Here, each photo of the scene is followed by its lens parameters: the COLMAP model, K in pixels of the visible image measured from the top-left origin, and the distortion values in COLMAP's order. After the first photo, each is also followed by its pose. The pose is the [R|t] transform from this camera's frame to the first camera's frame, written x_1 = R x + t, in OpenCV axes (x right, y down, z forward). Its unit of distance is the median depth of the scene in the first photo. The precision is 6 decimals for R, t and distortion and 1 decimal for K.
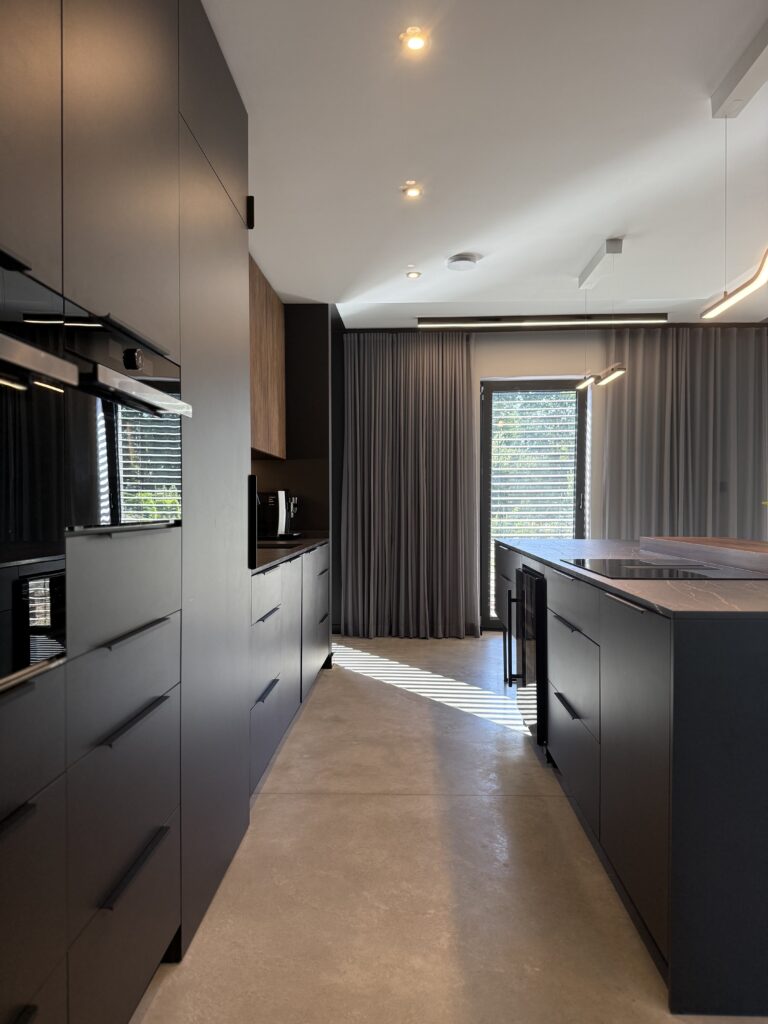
lens RADIAL K [[722.8, 0, 384.0], [0, 722.8, 512.0], [0, 0, 1]] dist [0.114280, -0.155578]
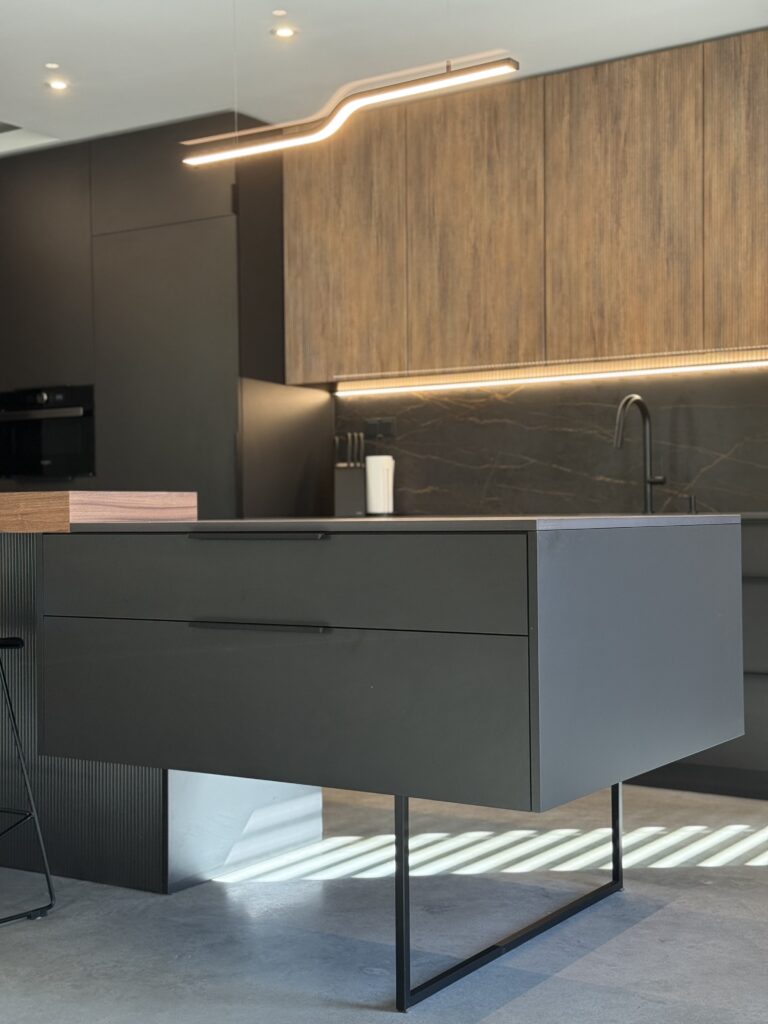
lens RADIAL K [[1423.9, 0, 384.0], [0, 1423.9, 512.0], [0, 0, 1]] dist [0.192973, -0.442034]
pose [[-0.518435, 0.005523, -0.855099, 0.694522], [0.004260, 0.999983, 0.003876, 0.027800], [0.855107, -0.001633, -0.518450, 1.033844]]
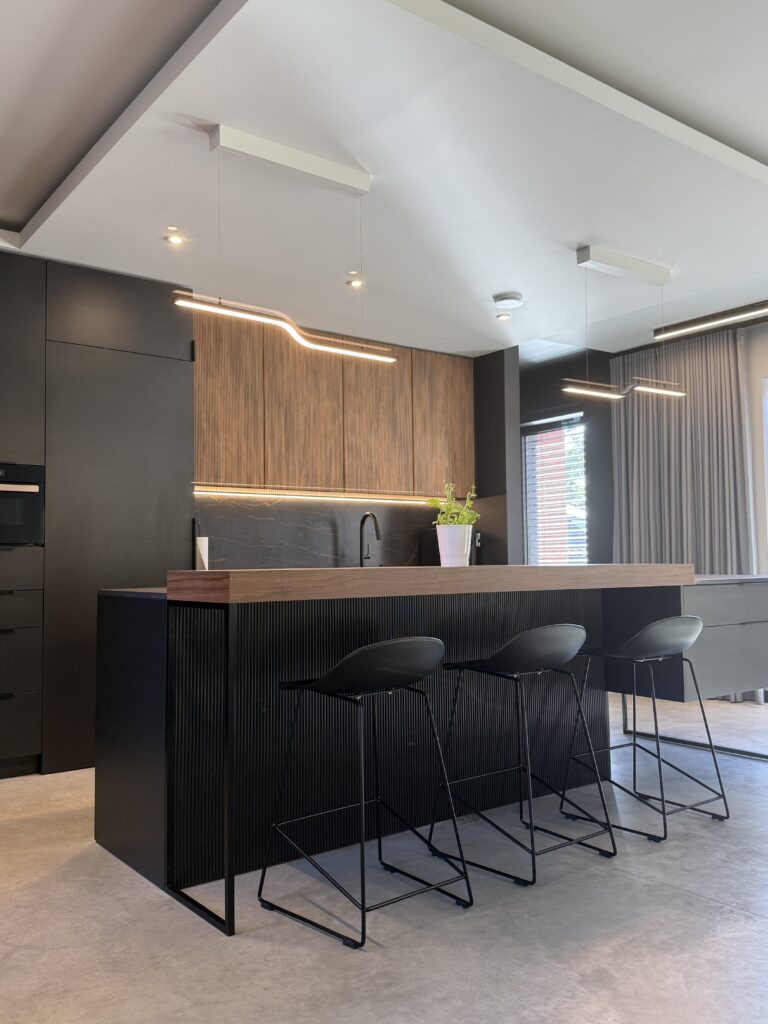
lens RADIAL K [[858.2, 0, 380.2], [0, 858.2, 509.4], [0, 0, 1]] dist [0.121153, -0.243567]
pose [[0.634886, -0.052145, -0.770844, 0.648720], [0.002724, 0.997865, -0.065258, 0.022706], [0.772601, 0.039332, 0.633673, 0.071805]]
